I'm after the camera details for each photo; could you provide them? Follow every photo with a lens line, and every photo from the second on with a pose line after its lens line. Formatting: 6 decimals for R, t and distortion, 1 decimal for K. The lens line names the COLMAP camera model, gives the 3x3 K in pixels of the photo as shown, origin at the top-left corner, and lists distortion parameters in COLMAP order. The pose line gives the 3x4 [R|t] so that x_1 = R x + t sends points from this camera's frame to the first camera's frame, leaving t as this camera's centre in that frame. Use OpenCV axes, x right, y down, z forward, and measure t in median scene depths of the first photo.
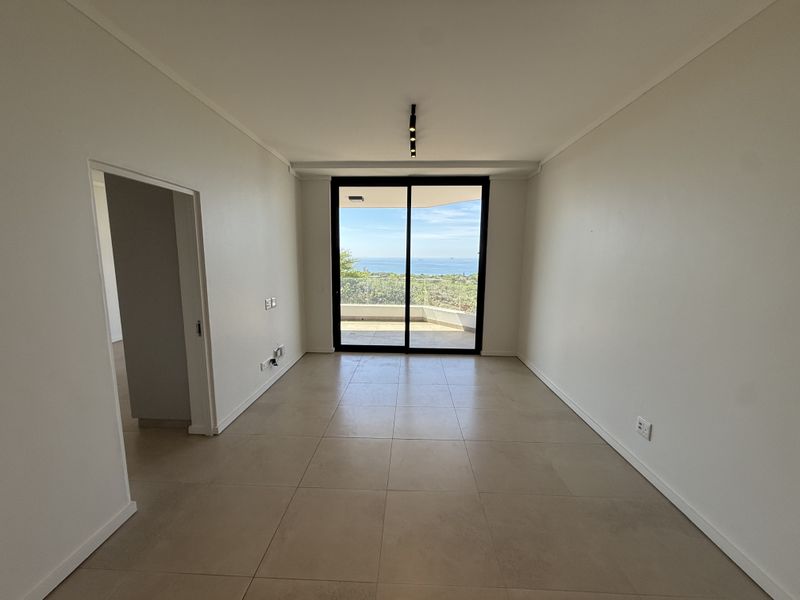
lens RADIAL K [[318.7, 0, 396.4], [0, 318.7, 298.6], [0, 0, 1]] dist [0.004529, -0.000751]
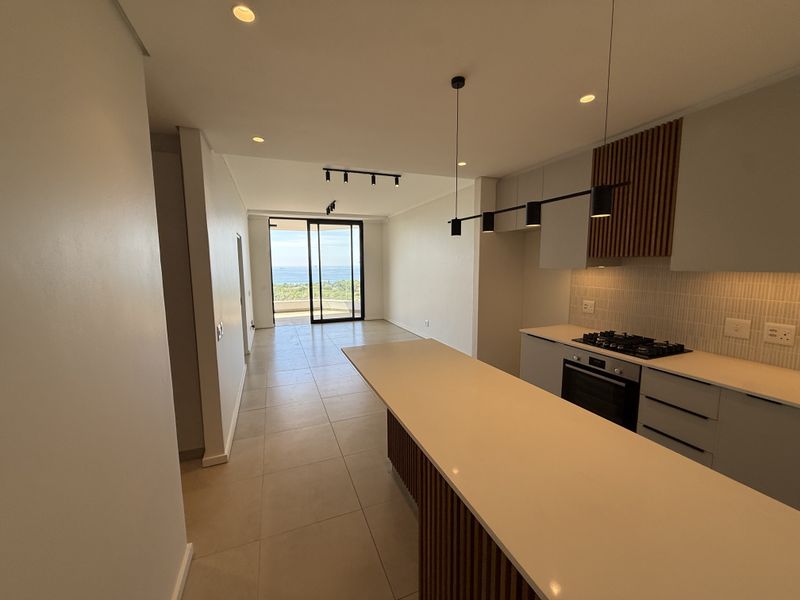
lens RADIAL K [[318.7, 0, 396.6], [0, 318.7, 296.2], [0, 0, 1]] dist [0.004529, -0.000751]
pose [[0.912737, -0.057765, 0.404443, -0.315864], [0.070395, 0.997384, -0.016414, 0.098647], [-0.402437, 0.043452, 0.914416, -0.782124]]
